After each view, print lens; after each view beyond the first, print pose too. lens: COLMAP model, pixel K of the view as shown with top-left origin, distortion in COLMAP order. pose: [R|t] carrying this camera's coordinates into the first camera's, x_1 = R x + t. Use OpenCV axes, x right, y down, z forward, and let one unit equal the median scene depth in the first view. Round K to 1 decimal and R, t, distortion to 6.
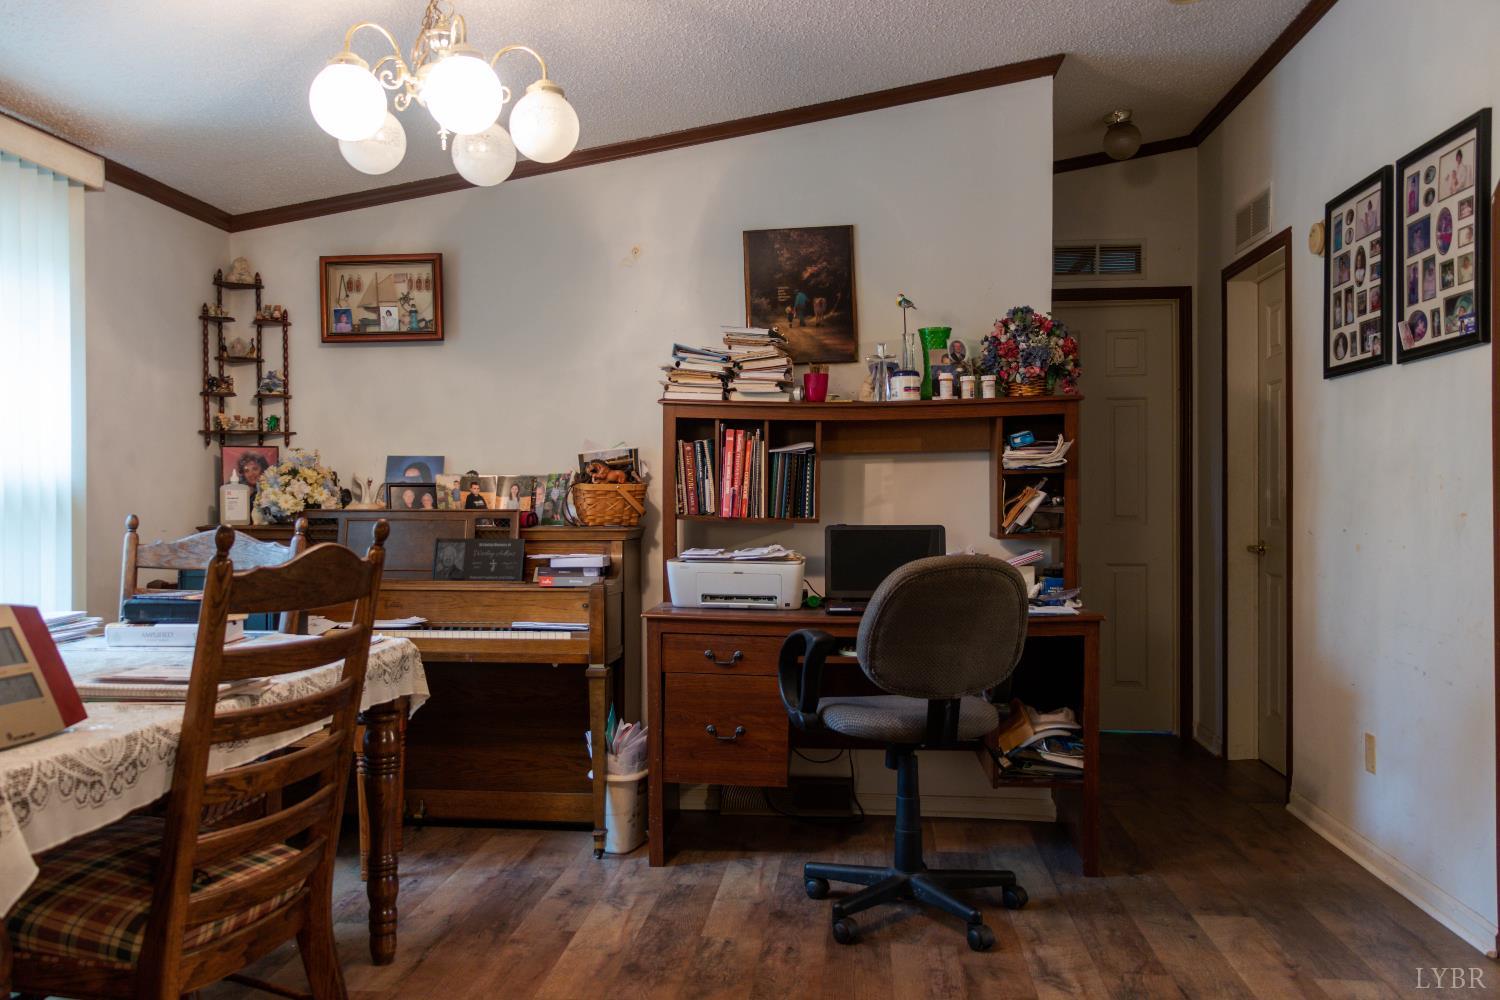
lens RADIAL K [[1215.6, 0, 747.0], [0, 1215.6, 513.0], [0, 0, 1]] dist [-0.000454, -0.003643]
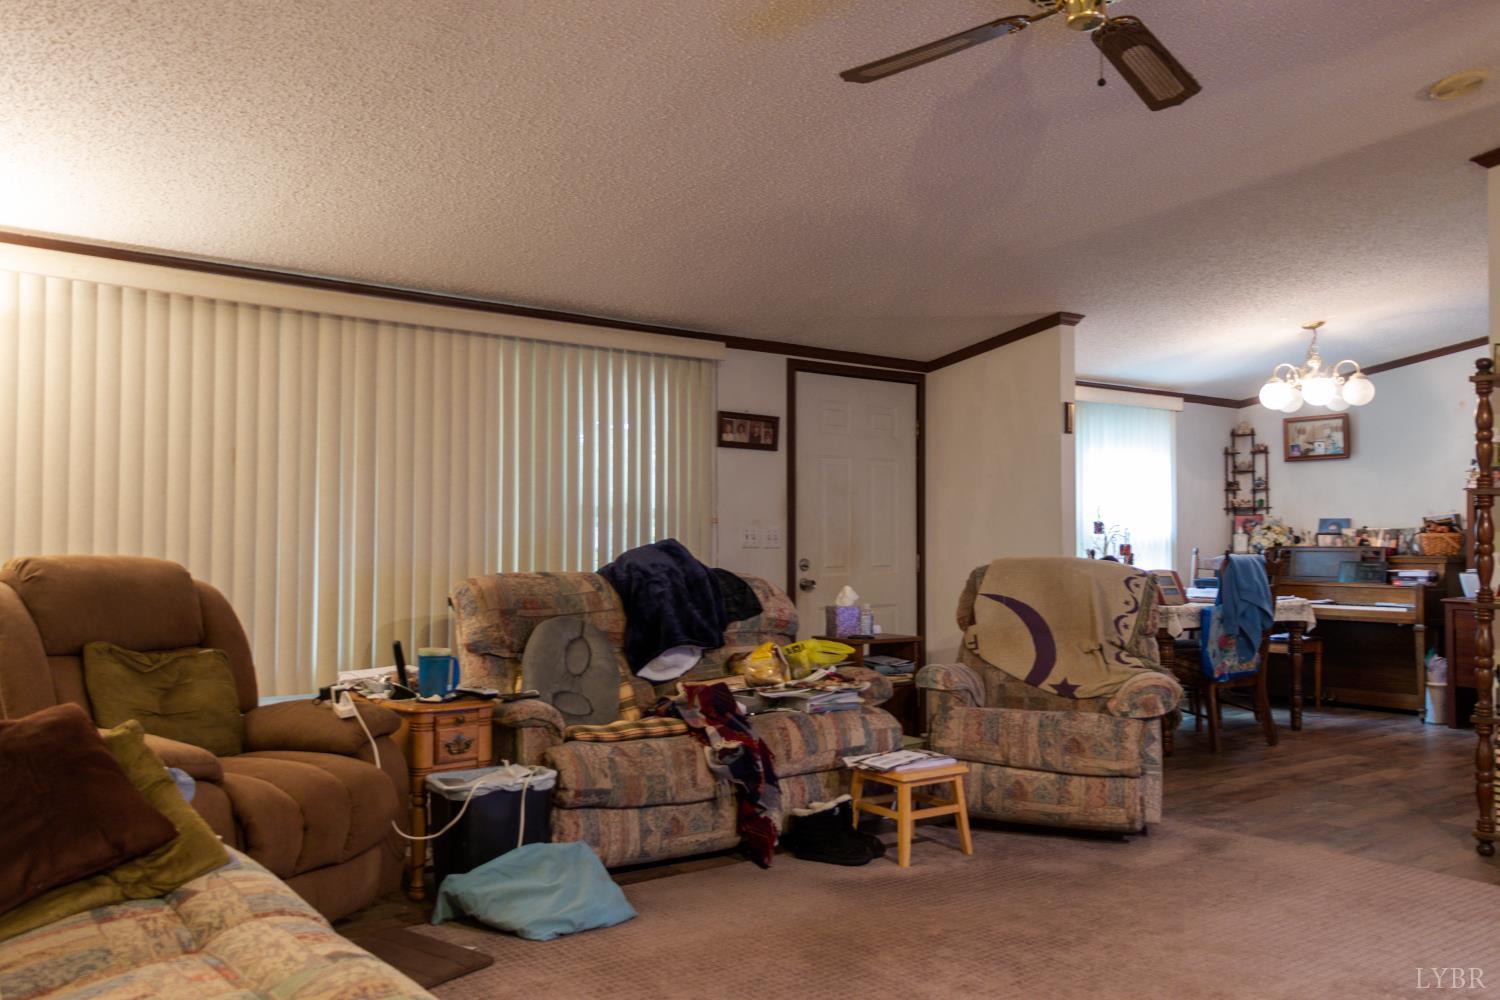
lens RADIAL K [[1215.6, 0, 747.0], [0, 1215.6, 513.0], [0, 0, 1]] dist [-0.000454, -0.003643]
pose [[0.695669, -0.014683, -0.718212, 0.472895], [-0.010011, 0.999496, -0.030130, 0.011461], [0.718292, 0.028150, 0.695172, -1.026886]]
